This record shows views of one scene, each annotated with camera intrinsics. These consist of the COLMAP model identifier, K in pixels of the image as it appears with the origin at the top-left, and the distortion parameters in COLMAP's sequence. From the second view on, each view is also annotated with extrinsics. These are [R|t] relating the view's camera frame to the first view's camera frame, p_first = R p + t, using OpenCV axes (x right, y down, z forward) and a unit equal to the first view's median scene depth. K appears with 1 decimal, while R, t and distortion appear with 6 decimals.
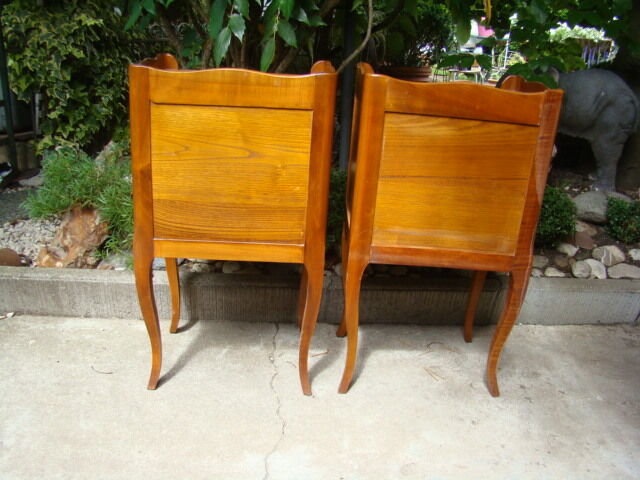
lens RADIAL K [[592.9, 0, 324.6], [0, 592.9, 239.5], [0, 0, 1]] dist [-0.194441, 0.148044]
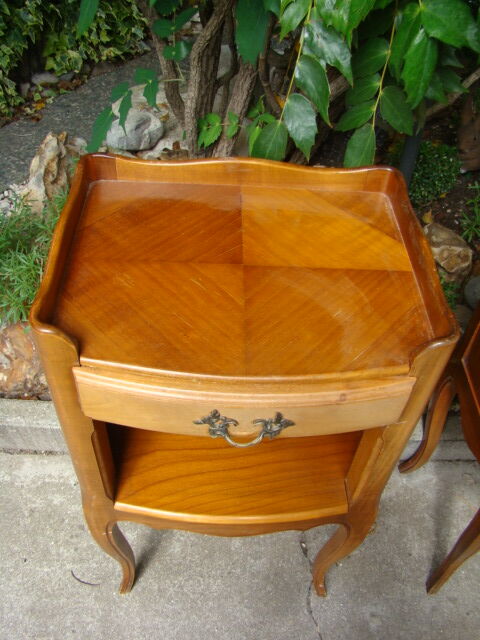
lens RADIAL K [[596.4, 0, 240.0], [0, 596.4, 320.0], [0, 0, 1]] dist [-0.193109, 0.134222]
pose [[0.998271, 0.044149, -0.038806, -0.149189], [-0.023706, 0.906519, 0.421499, -0.359656], [0.053787, -0.419851, 0.905998, 0.414193]]
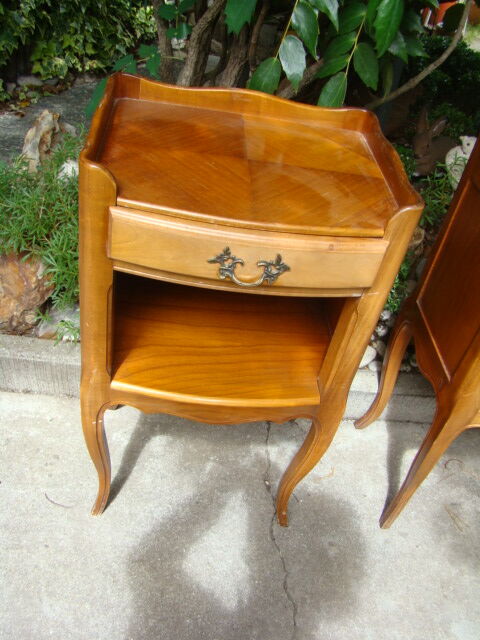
lens RADIAL K [[592.9, 0, 240.0], [0, 592.9, 320.0], [0, 0, 1]] dist [-0.194441, 0.148044]
pose [[0.993798, 0.100115, 0.048397, -0.179974], [-0.110593, 0.935227, 0.336332, -0.261937], [-0.011591, -0.339599, 0.940499, 0.301137]]
